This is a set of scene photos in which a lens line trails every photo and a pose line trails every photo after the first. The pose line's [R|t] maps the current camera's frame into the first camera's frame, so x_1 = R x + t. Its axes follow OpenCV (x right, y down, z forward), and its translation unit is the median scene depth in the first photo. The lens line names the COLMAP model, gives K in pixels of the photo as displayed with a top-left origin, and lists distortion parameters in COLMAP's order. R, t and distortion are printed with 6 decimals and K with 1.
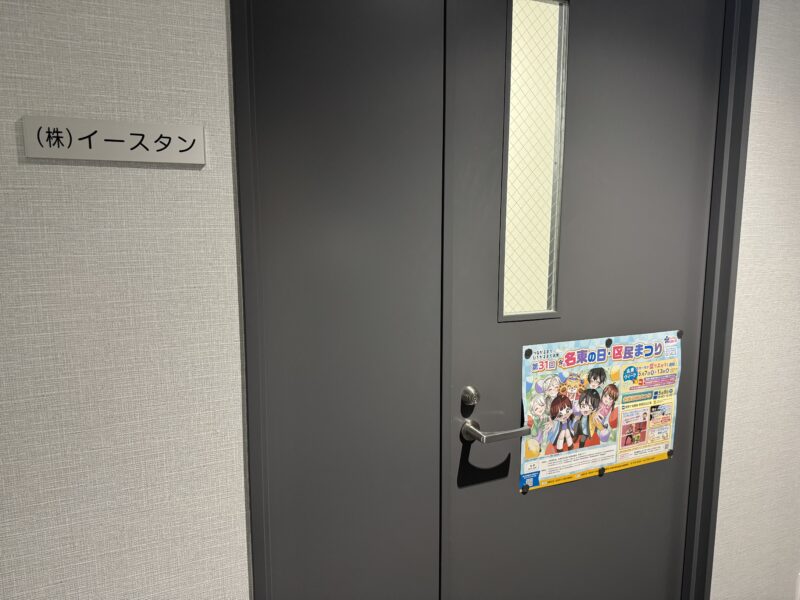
lens RADIAL K [[567.0, 0, 399.0], [0, 567.0, 301.8], [0, 0, 1]] dist [0.012332, -0.024840]
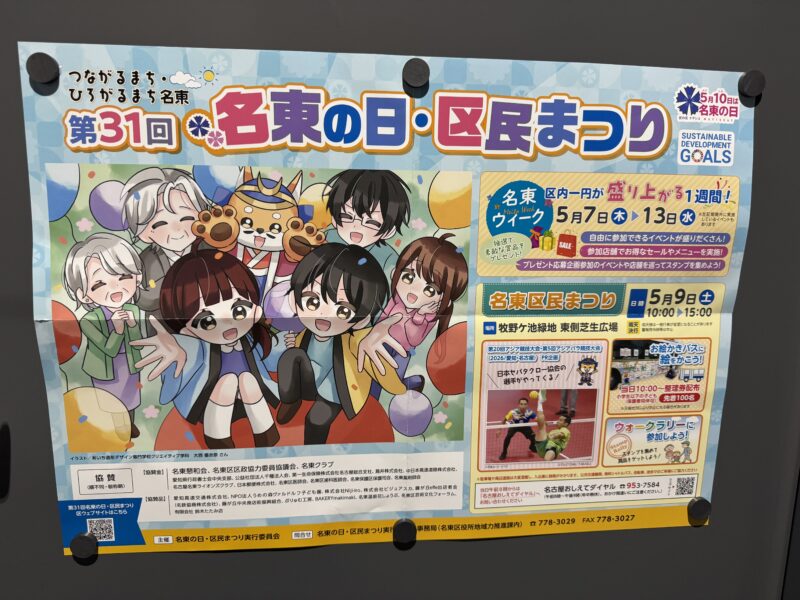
lens RADIAL K [[567.0, 0, 399.5], [0, 567.0, 300.2], [0, 0, 1]] dist [0.012332, -0.024840]
pose [[0.952877, 0.064298, -0.296466, 0.446145], [-0.055756, 0.997752, 0.037186, 0.167862], [0.298190, -0.018904, 0.954319, 0.729501]]
